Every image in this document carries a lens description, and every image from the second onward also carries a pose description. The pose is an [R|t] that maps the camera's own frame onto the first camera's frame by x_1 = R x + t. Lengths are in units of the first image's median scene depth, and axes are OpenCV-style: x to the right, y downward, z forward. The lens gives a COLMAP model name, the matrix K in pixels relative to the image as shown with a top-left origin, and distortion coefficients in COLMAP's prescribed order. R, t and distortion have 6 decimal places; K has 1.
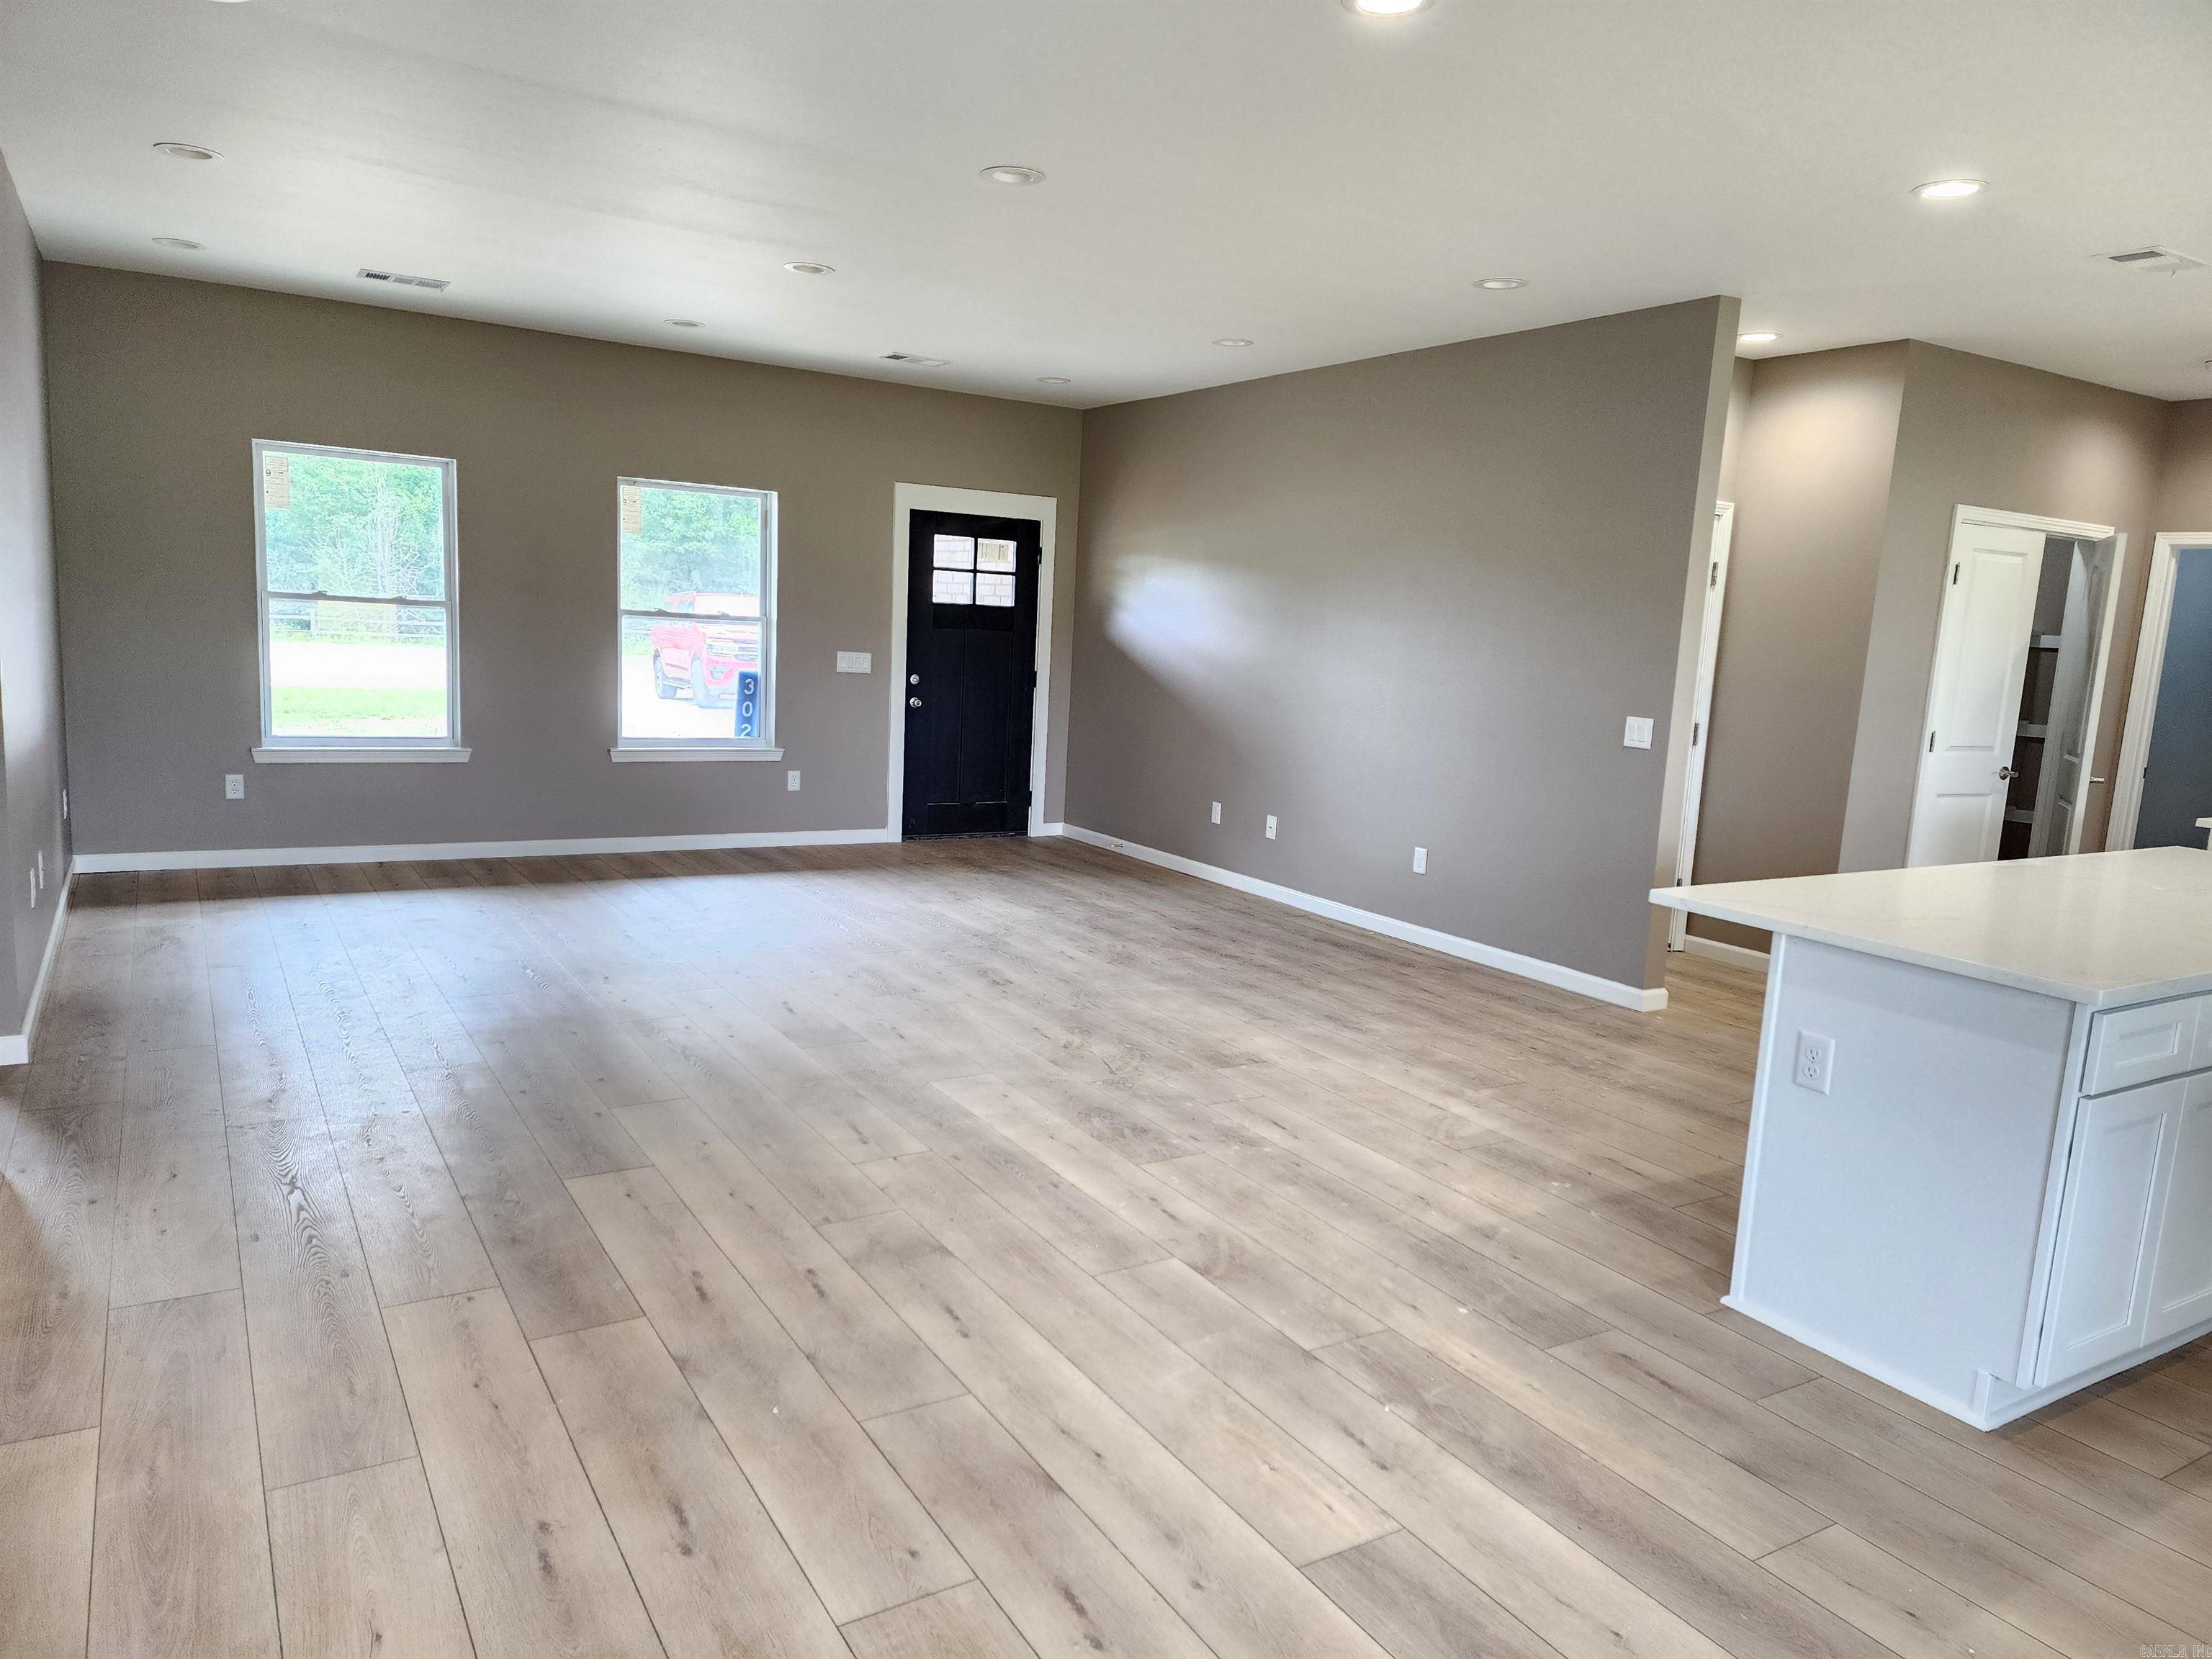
lens RADIAL K [[1478.7, 0, 1084.4], [0, 1478.7, 834.6], [0, 0, 1]] dist [0.101683, -0.100619]
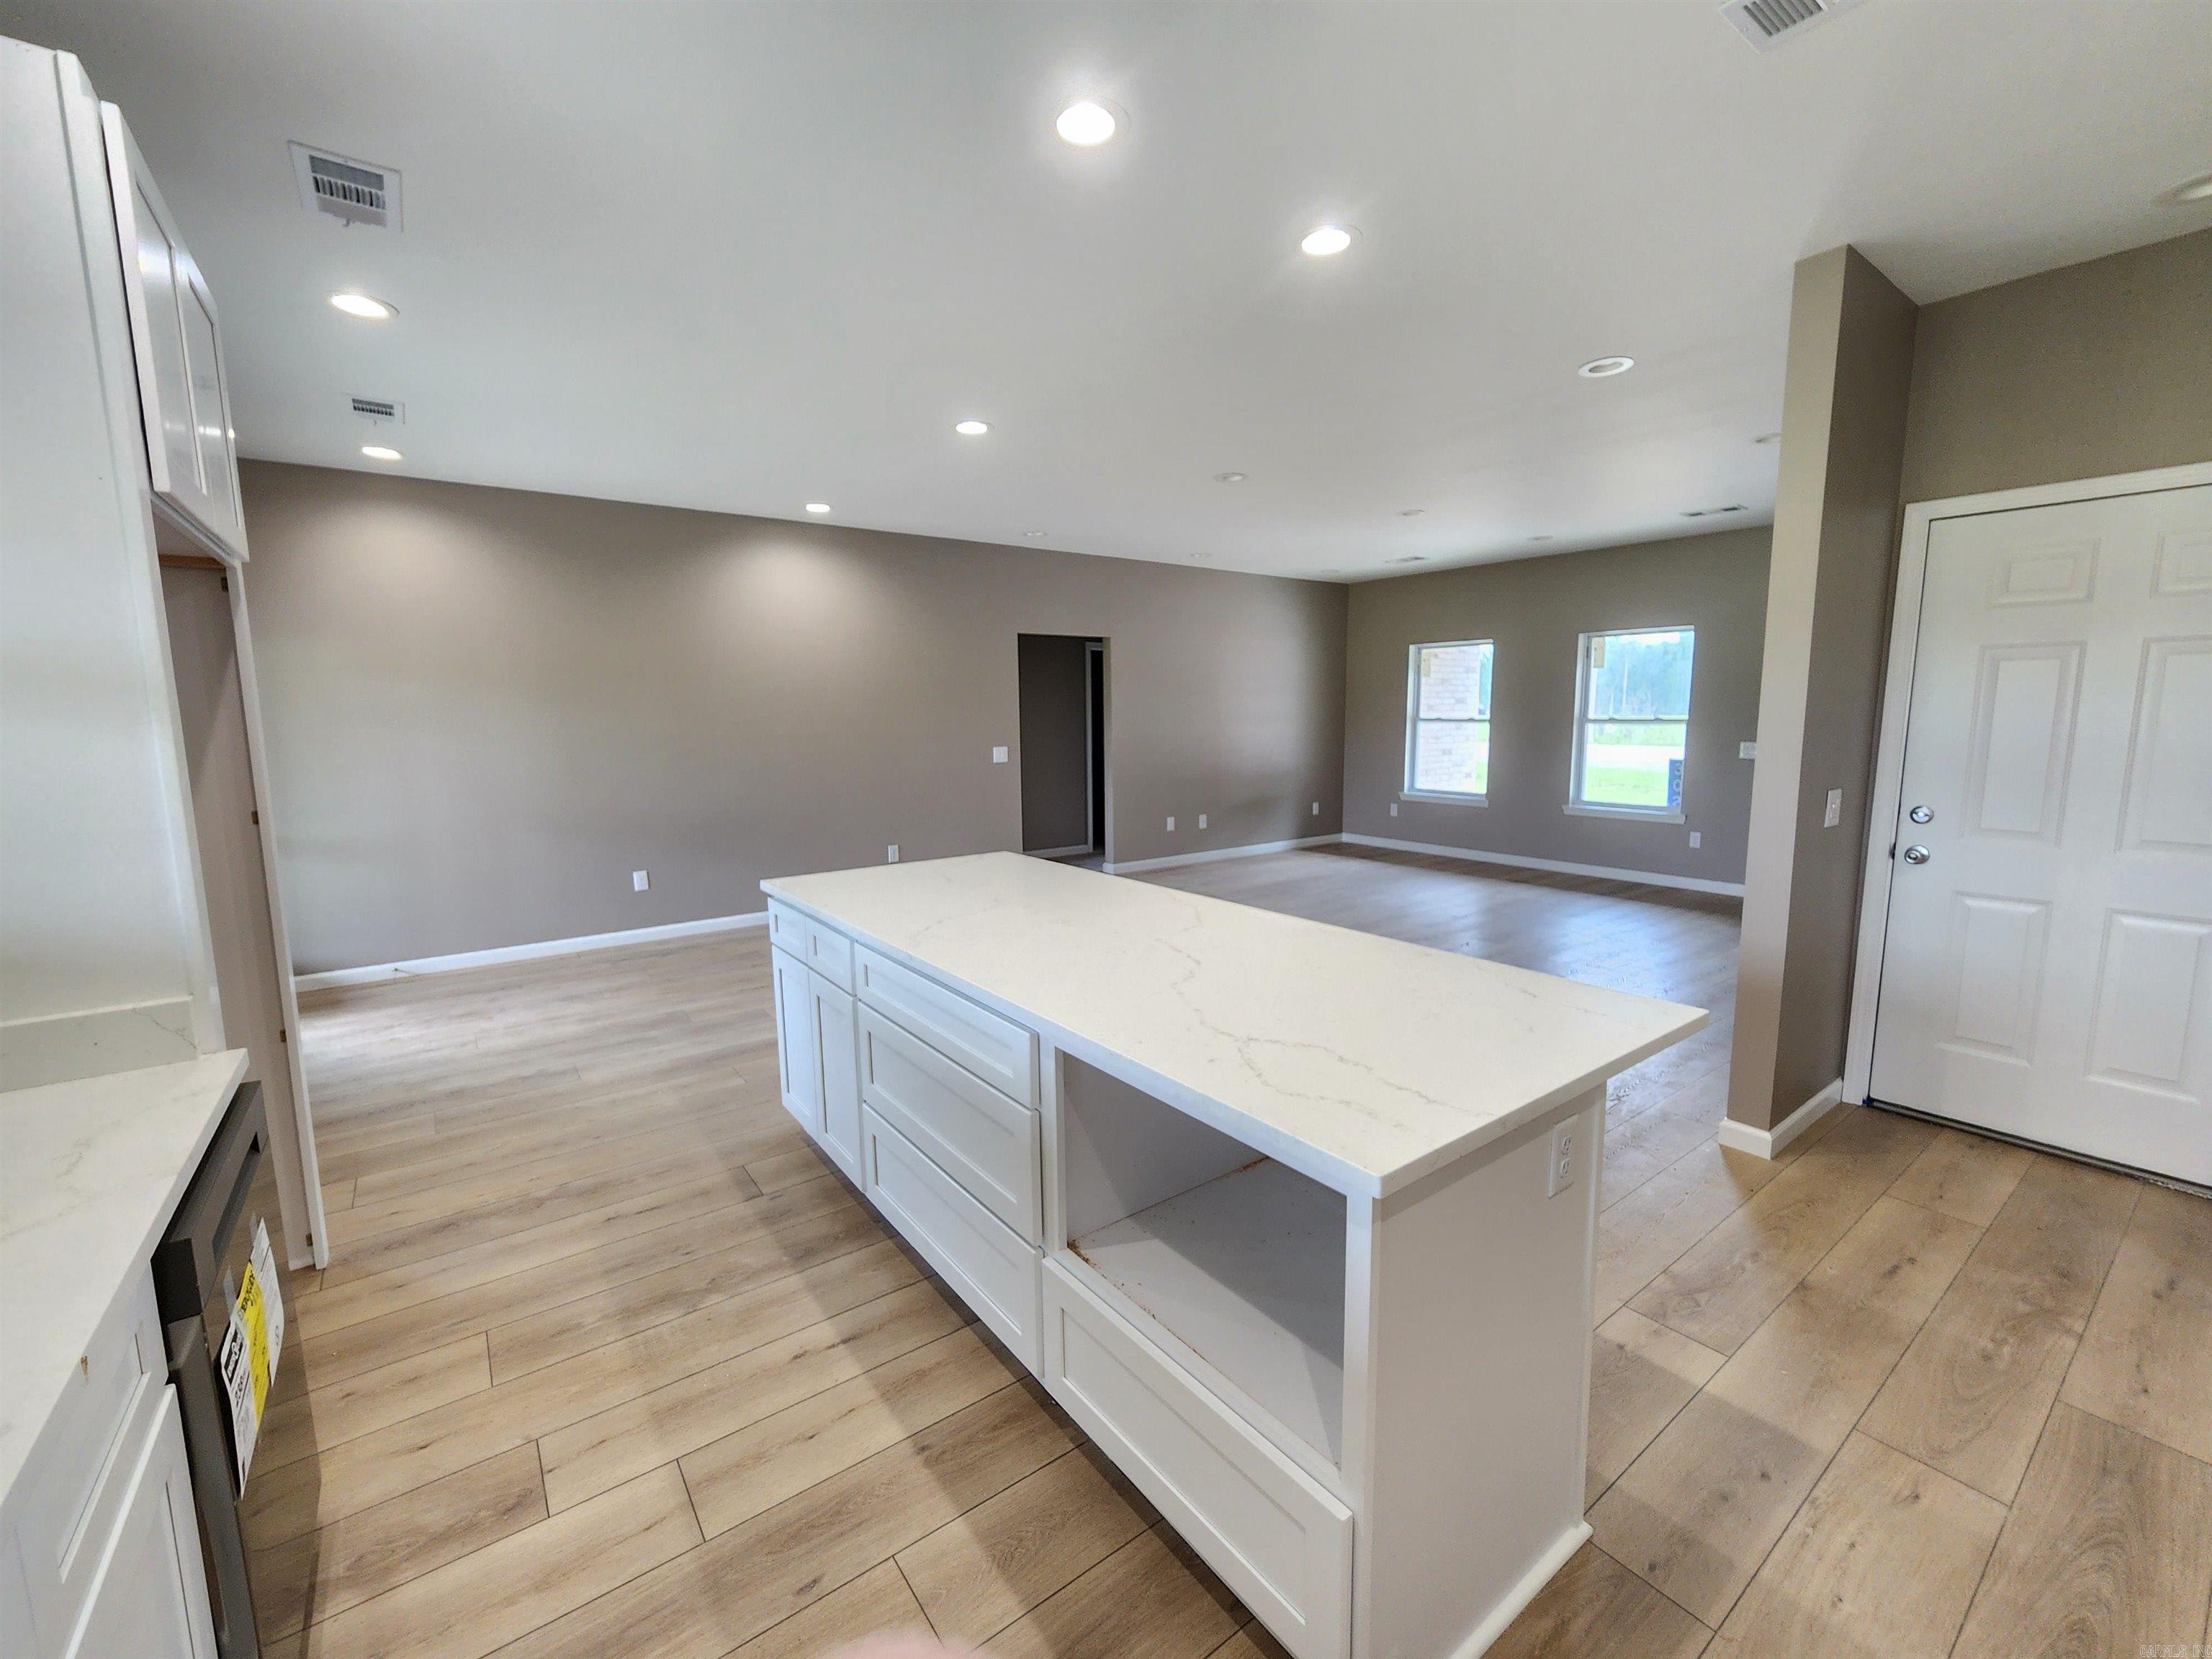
lens RADIAL K [[912.4, 0, 1106.0], [0, 912.4, 829.5], [0, 0, 1]] dist [-0.001553, -0.000188]
pose [[0.088059, 0.075768, -0.993230, 0.551811], [-0.133380, 0.989021, 0.063622, -0.026770], [0.987145, 0.126875, 0.097198, 0.393104]]
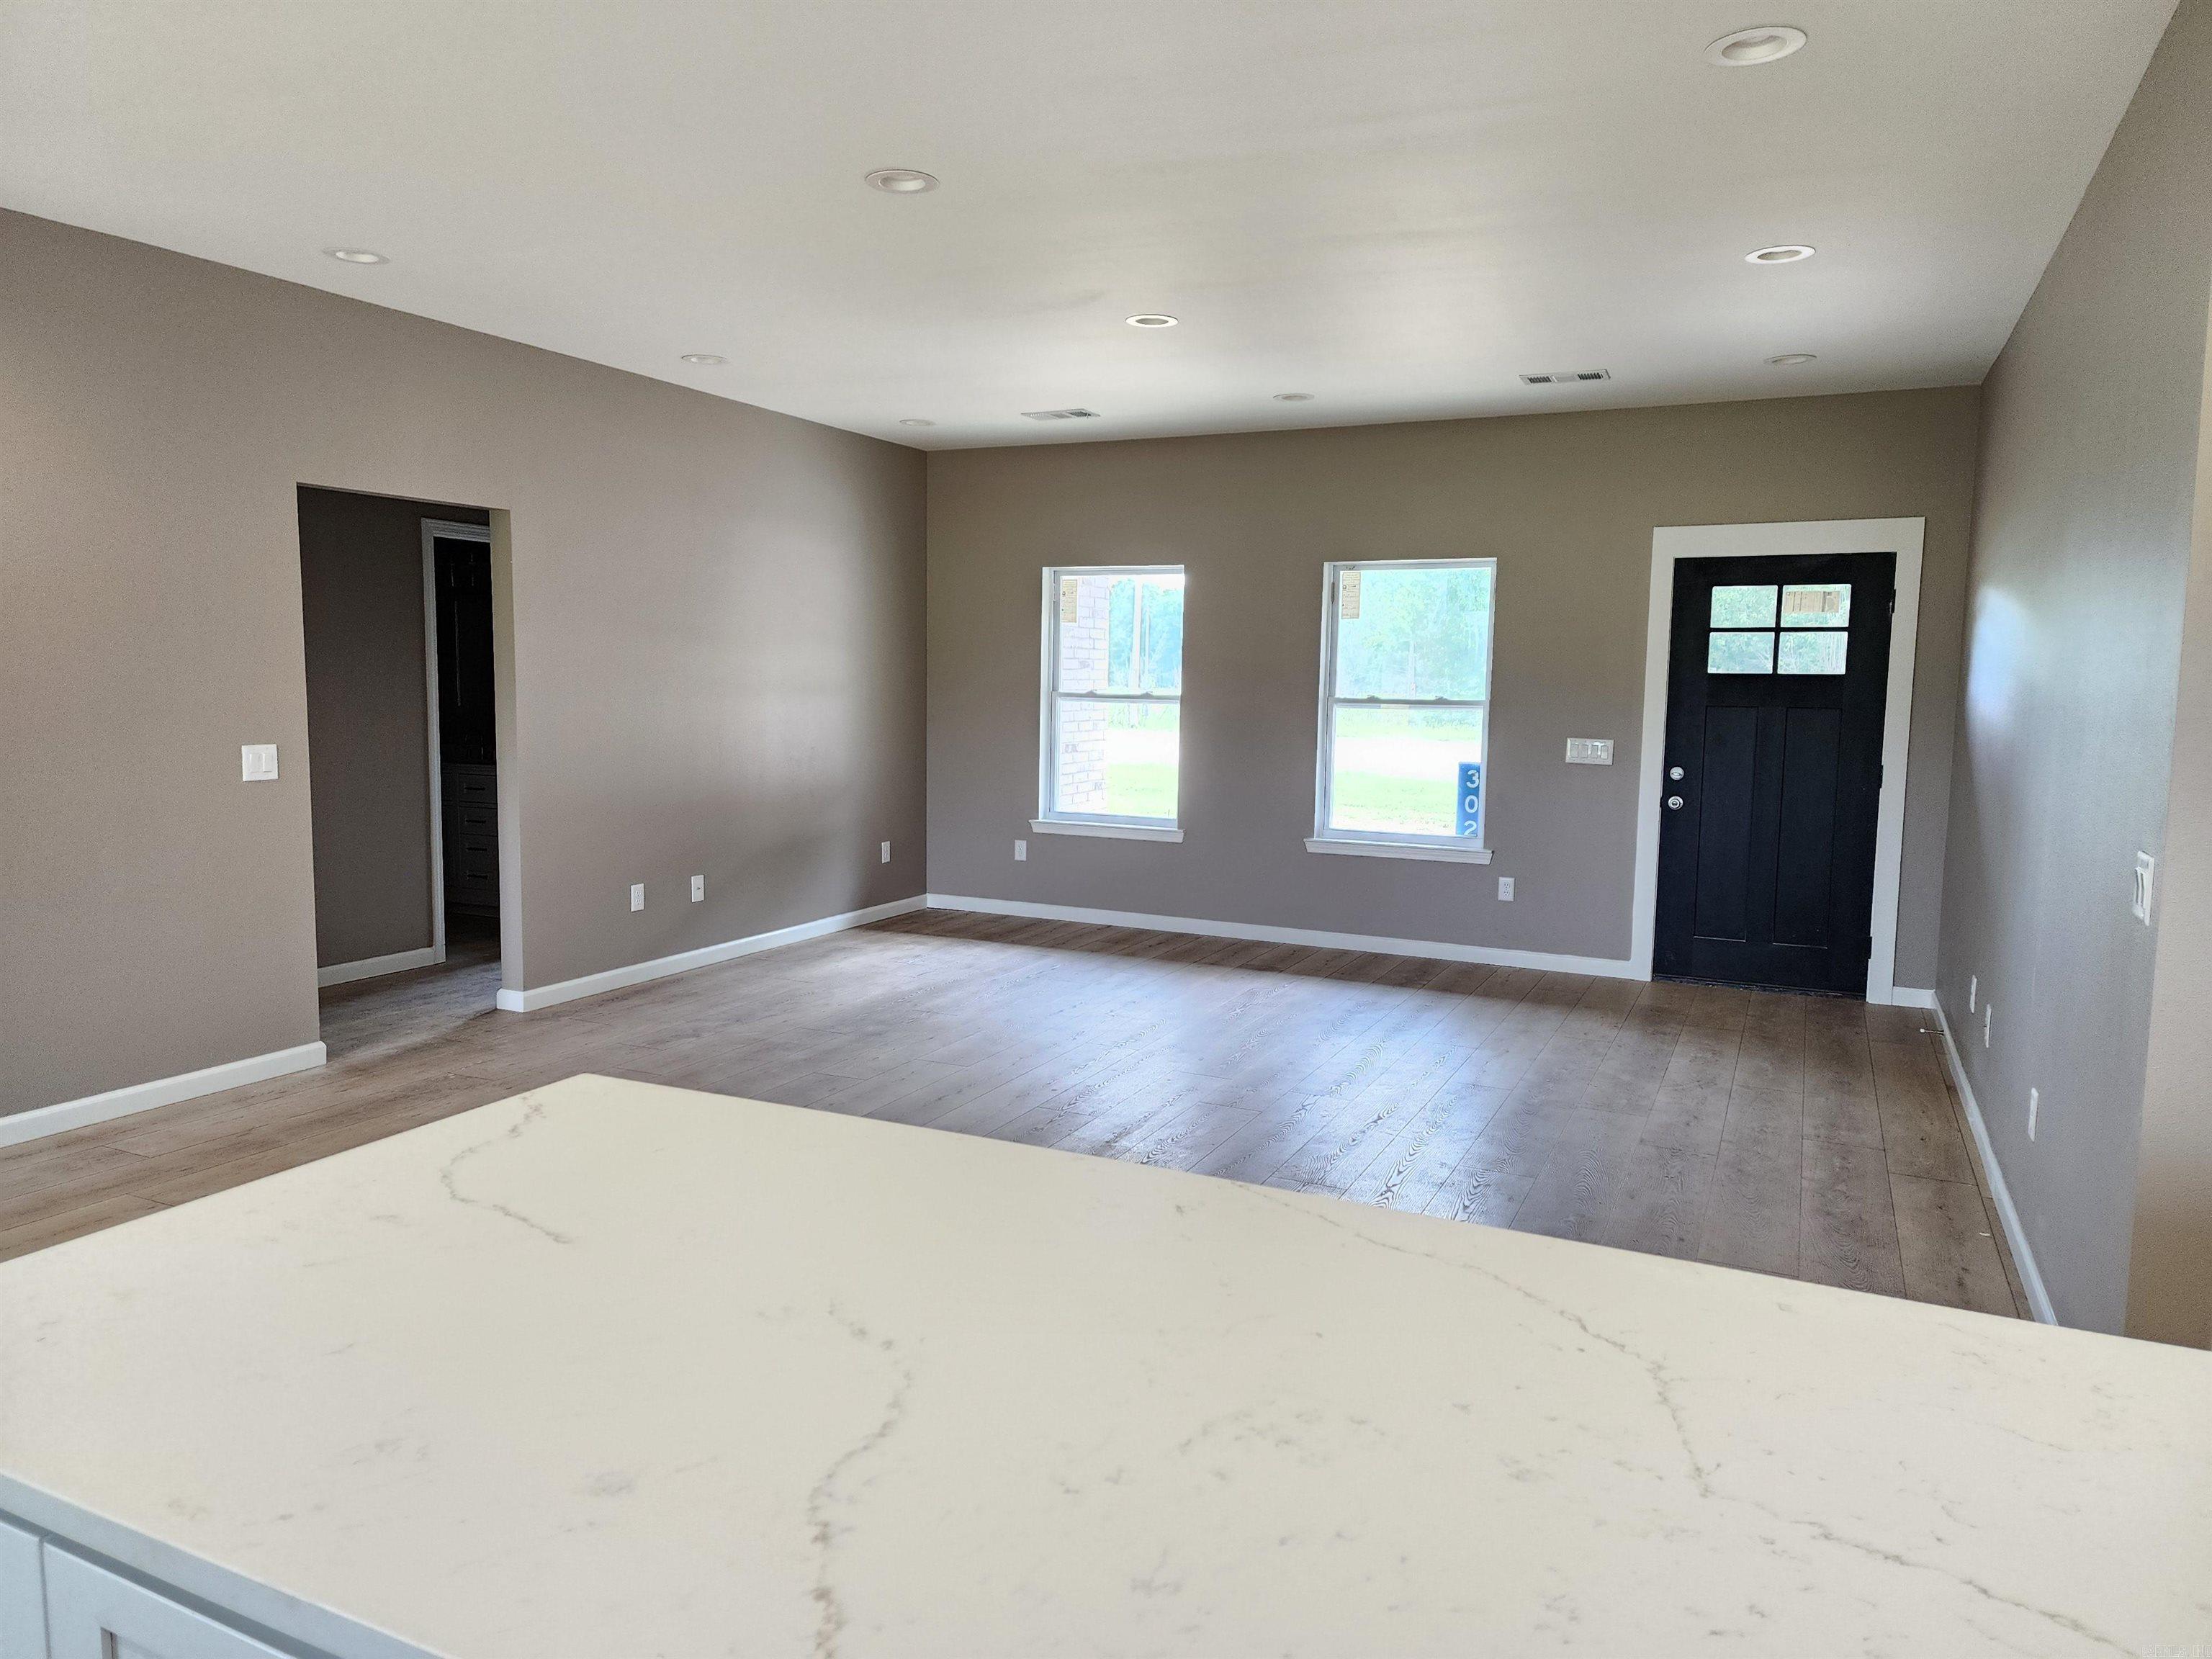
lens RADIAL K [[1470.2, 0, 1085.6], [0, 1470.2, 812.5], [0, 0, 1]] dist [0.089500, -0.083753]
pose [[0.536661, 0.035612, -0.843046, 0.381546], [-0.110899, 0.993419, -0.028632, -0.028163], [0.836479, 0.108859, 0.537078, 0.329119]]
